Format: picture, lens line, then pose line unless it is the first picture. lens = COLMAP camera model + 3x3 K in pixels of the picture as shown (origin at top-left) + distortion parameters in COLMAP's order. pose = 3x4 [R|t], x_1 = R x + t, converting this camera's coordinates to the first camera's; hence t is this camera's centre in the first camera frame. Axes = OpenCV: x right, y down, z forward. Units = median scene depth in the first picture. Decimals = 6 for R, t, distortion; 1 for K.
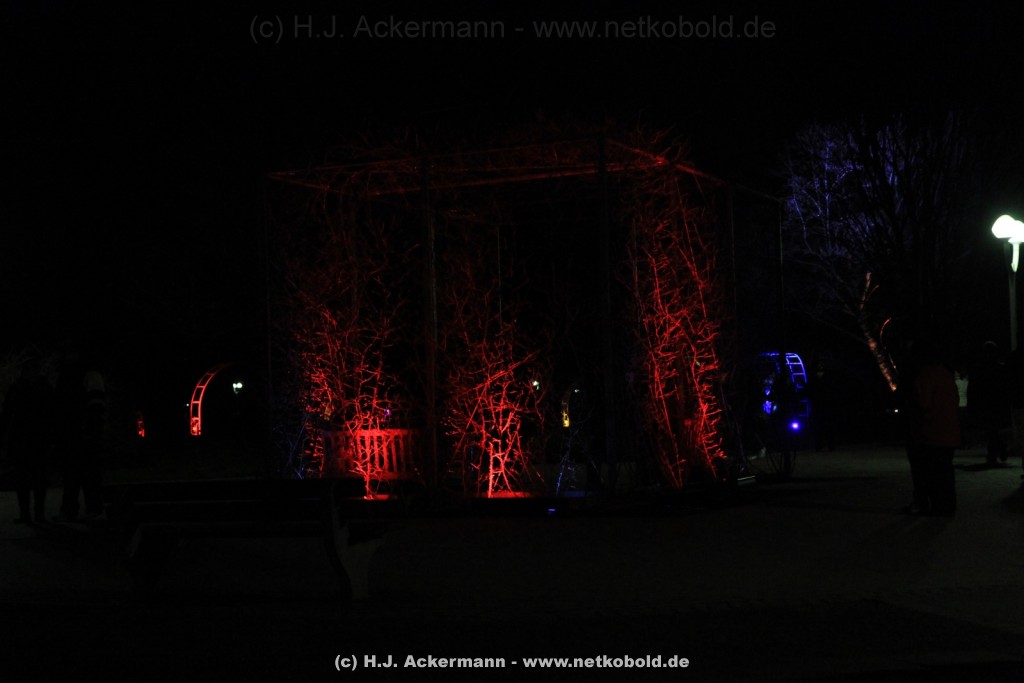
lens RADIAL K [[1877.6, 0, 517.6], [0, 1877.6, 338.8], [0, 0, 1]] dist [0.043971, 0.000000]
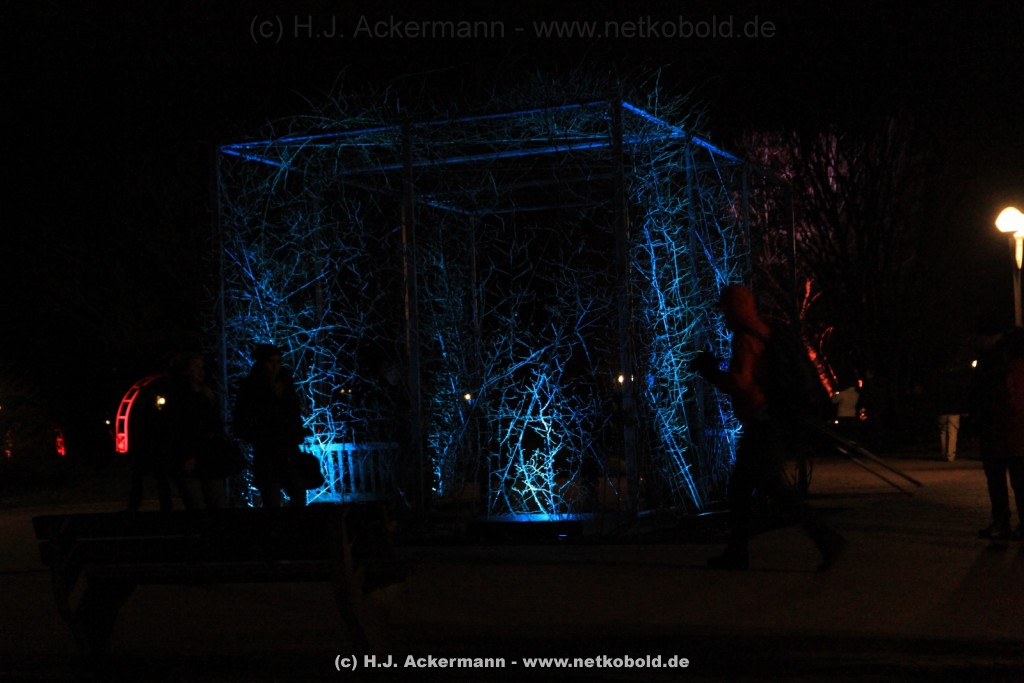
lens RADIAL K [[1792.5, 0, 505.7], [0, 1792.5, 339.7], [0, 0, 1]] dist [0.088915, 0.000000]
pose [[0.998924, -0.005058, 0.046111, -0.043456], [0.005516, 0.999937, -0.009807, 0.009815], [-0.046058, 0.010051, 0.998888, 0.181074]]
